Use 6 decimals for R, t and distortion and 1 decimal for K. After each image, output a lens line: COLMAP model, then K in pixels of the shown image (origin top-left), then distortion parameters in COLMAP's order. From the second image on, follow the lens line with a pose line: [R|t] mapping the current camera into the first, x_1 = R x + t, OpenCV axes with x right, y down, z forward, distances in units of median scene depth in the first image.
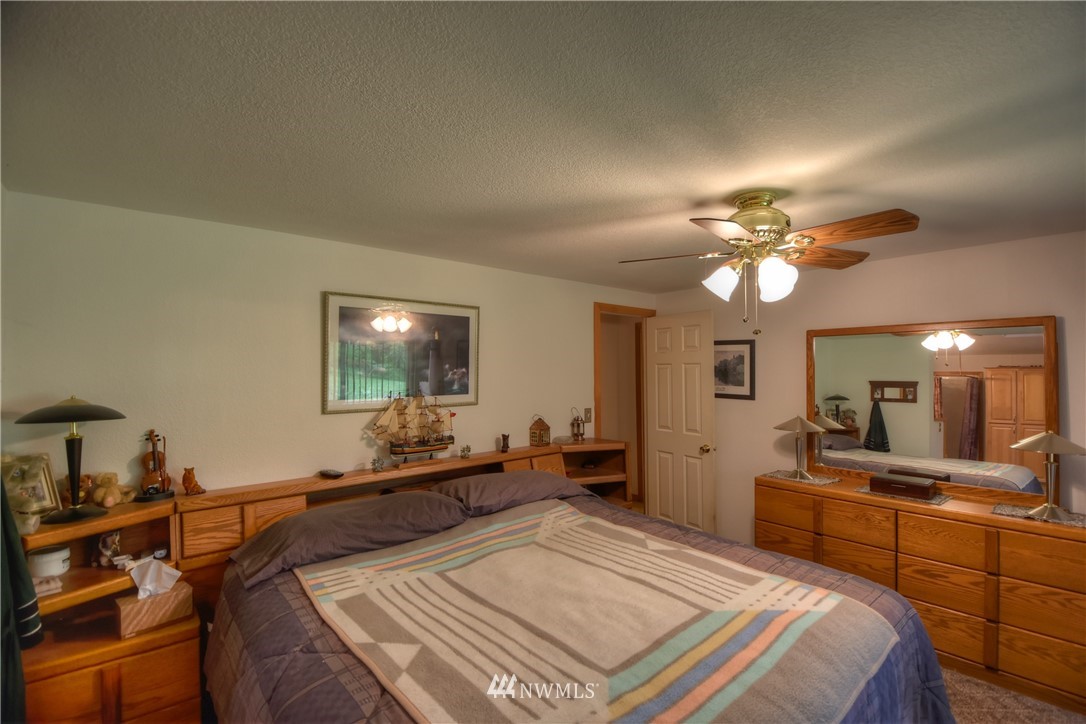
lens RADIAL K [[492.7, 0, 536.7], [0, 492.7, 360.6], [0, 0, 1]] dist [0.003355, -0.001245]
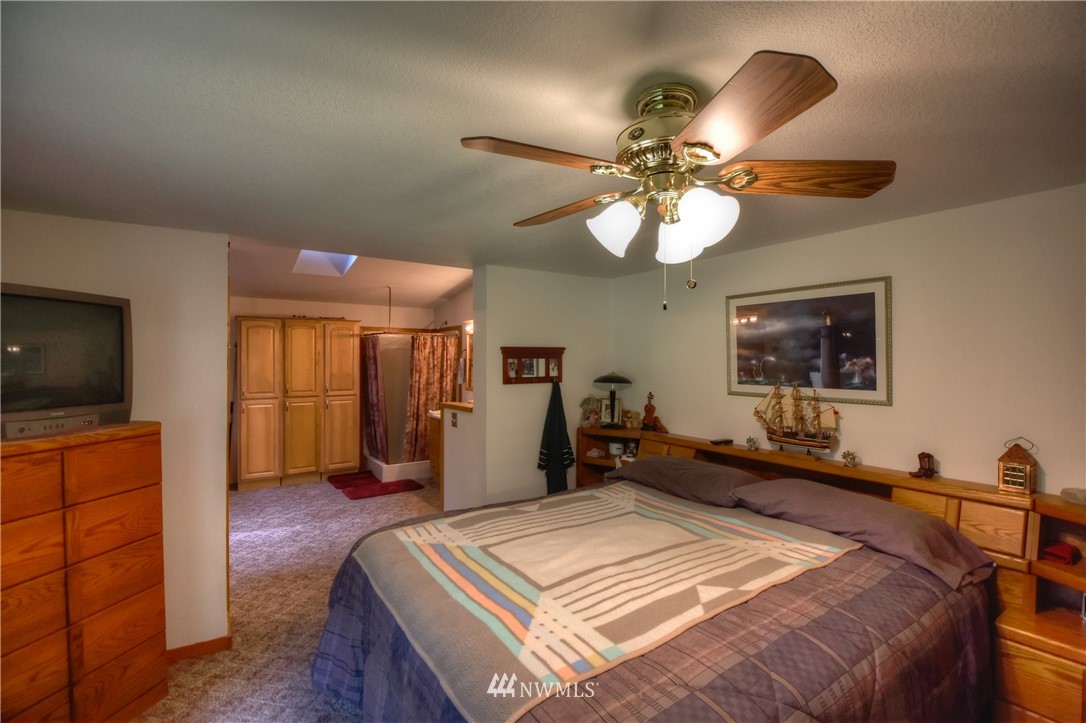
lens RADIAL K [[492.7, 0, 562.8], [0, 492.7, 353.8], [0, 0, 1]] dist [0.003355, -0.001245]
pose [[-0.111210, -0.006447, -0.993776, 0.872097], [0.018356, 0.999795, -0.008540, 0.008215], [0.993627, -0.019191, -0.111069, 0.732785]]
